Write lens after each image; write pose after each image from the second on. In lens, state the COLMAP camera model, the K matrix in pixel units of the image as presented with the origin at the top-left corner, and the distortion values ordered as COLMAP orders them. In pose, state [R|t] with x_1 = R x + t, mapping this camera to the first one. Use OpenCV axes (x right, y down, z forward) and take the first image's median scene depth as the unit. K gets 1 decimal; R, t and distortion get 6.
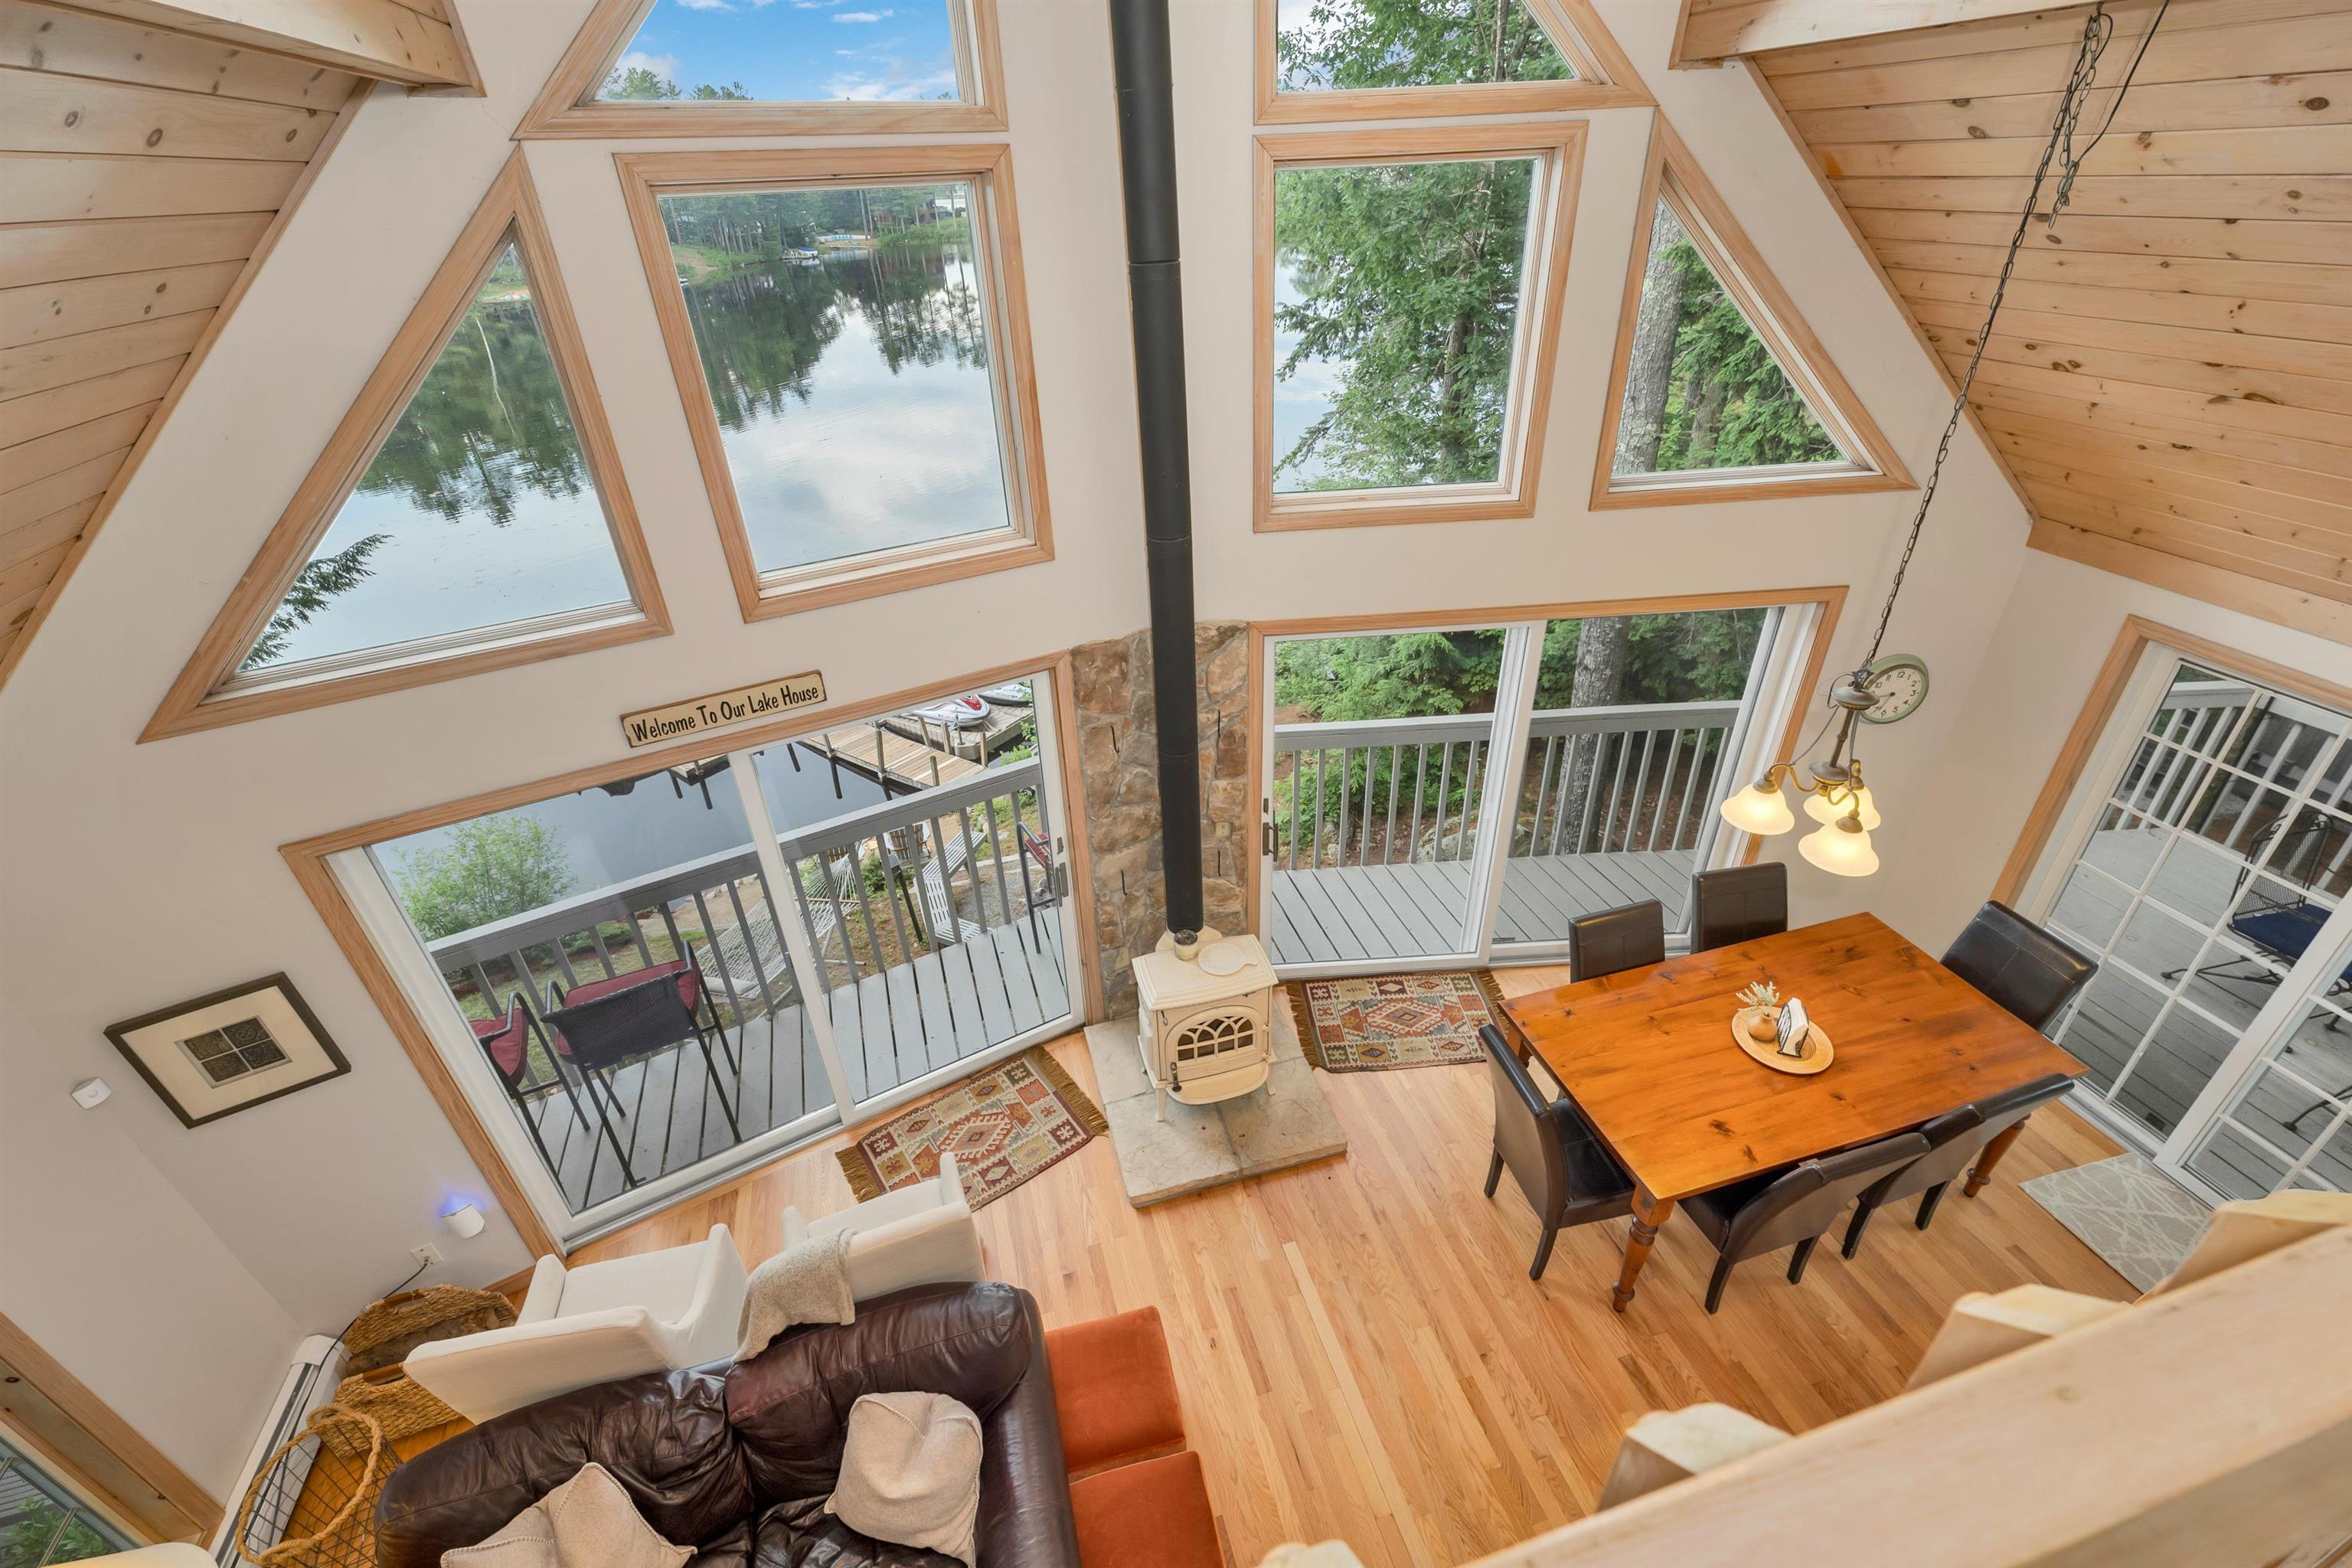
lens RADIAL K [[996.5, 0, 1176.0], [0, 996.5, 784.0], [0, 0, 1]] dist [0.002088, 0.000101]
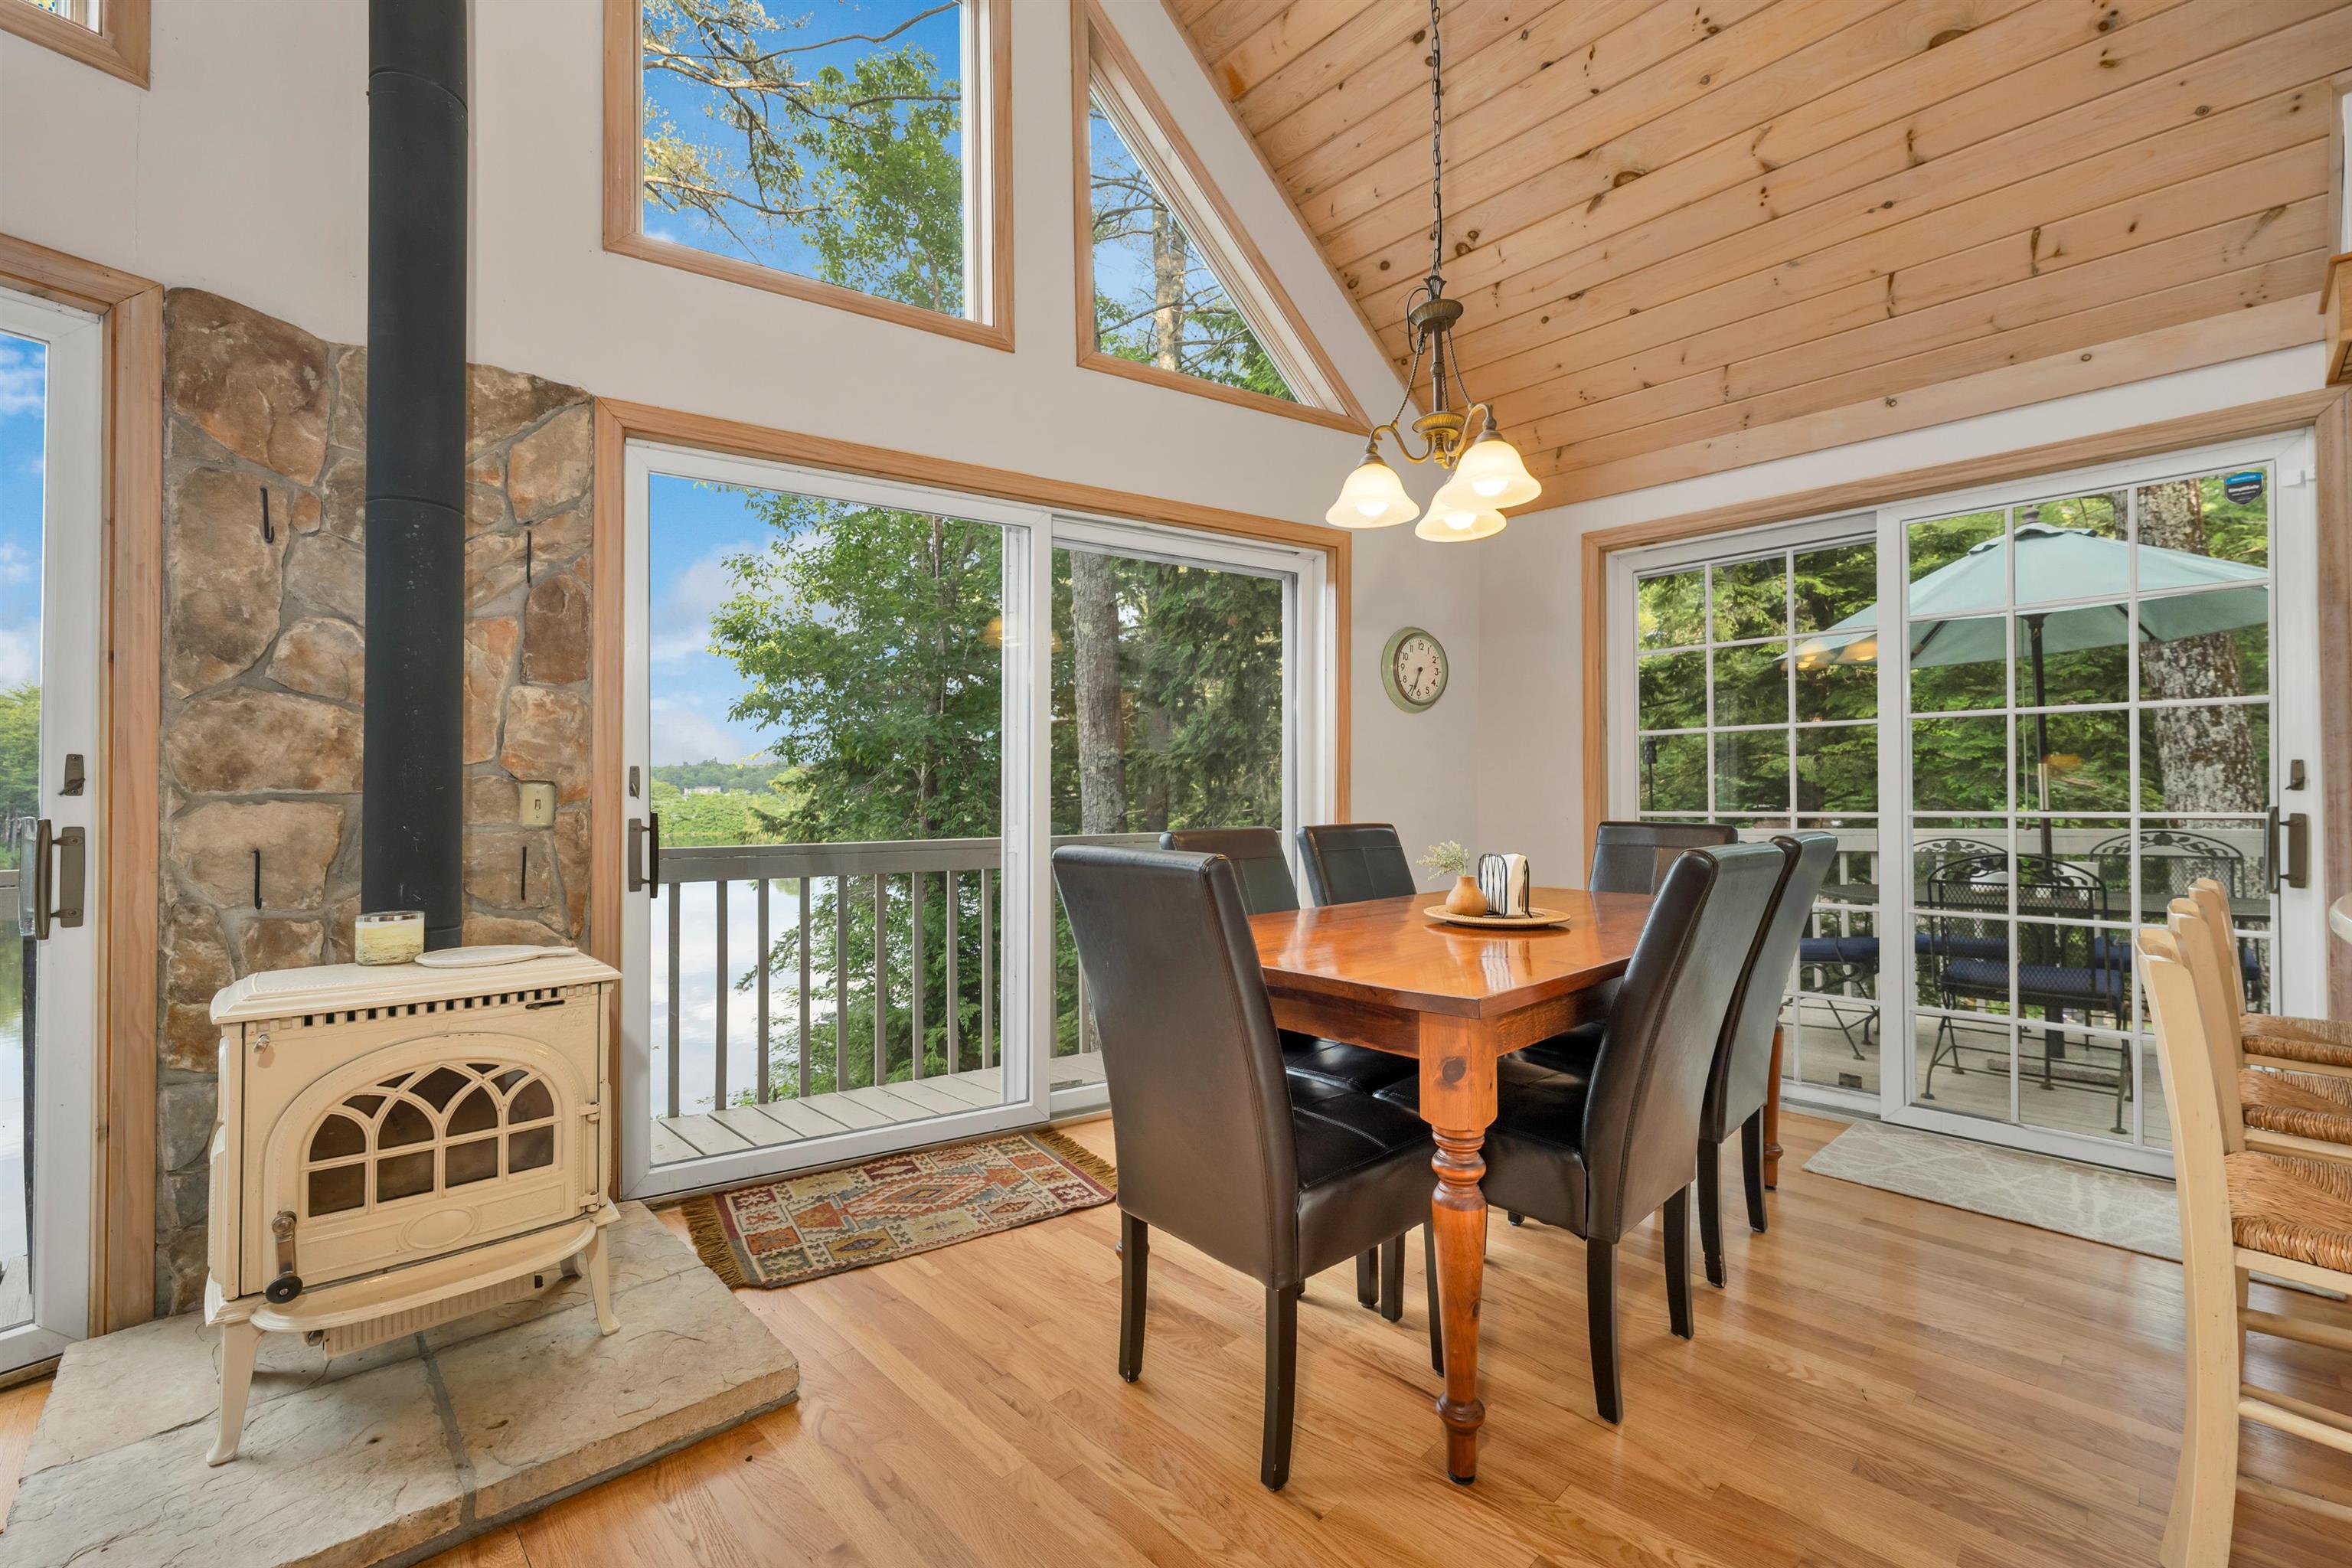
lens RADIAL K [[972.1, 0, 1172.4], [0, 972.1, 788.2], [0, 0, 1]] dist [-0.000436, 0.000051]
pose [[0.882051, 0.038939, 0.469543, 0.105230], [0.219476, 0.847892, -0.482608, 0.369802], [-0.416914, 0.528738, 0.739337, 0.486620]]
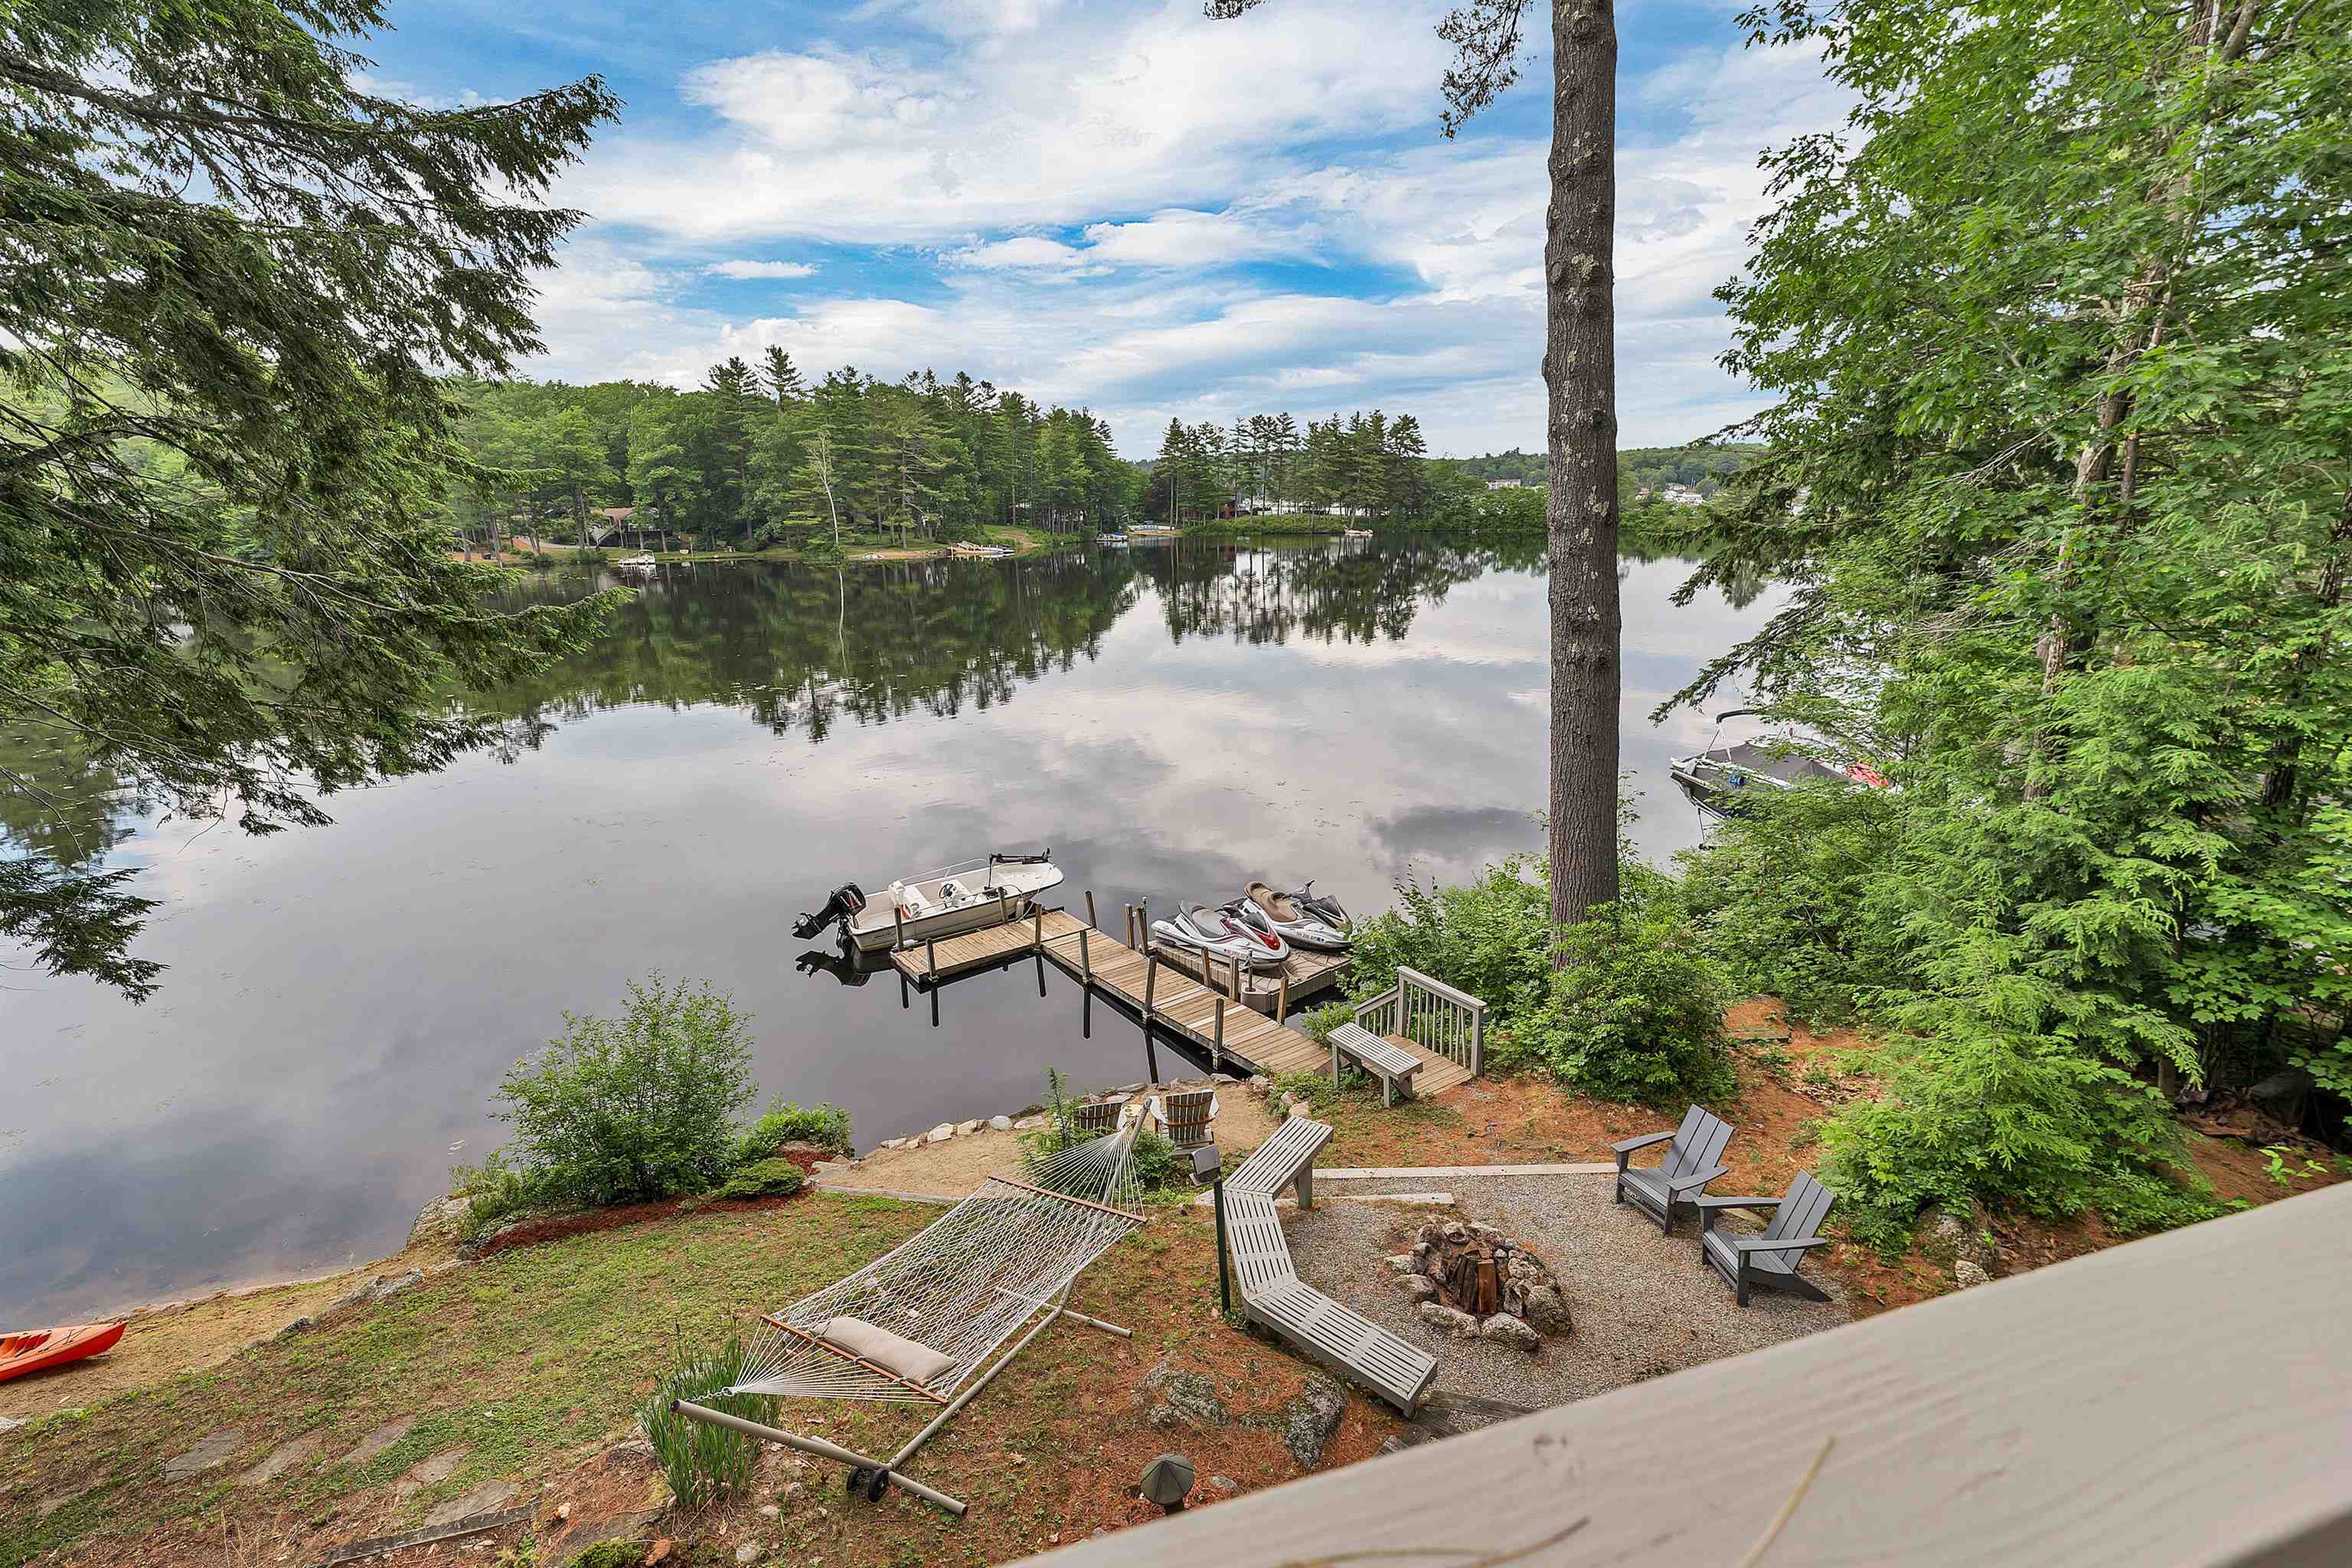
lens RADIAL K [[1021.7, 0, 1176.6], [0, 1021.7, 787.6], [0, 0, 1]] dist [0.002306, -0.000159]
pose [[0.966329, 0.097721, -0.238031, -0.489881], [-0.156438, 0.957593, -0.241958, 0.050457], [0.204292, 0.271048, 0.940637, 1.017967]]
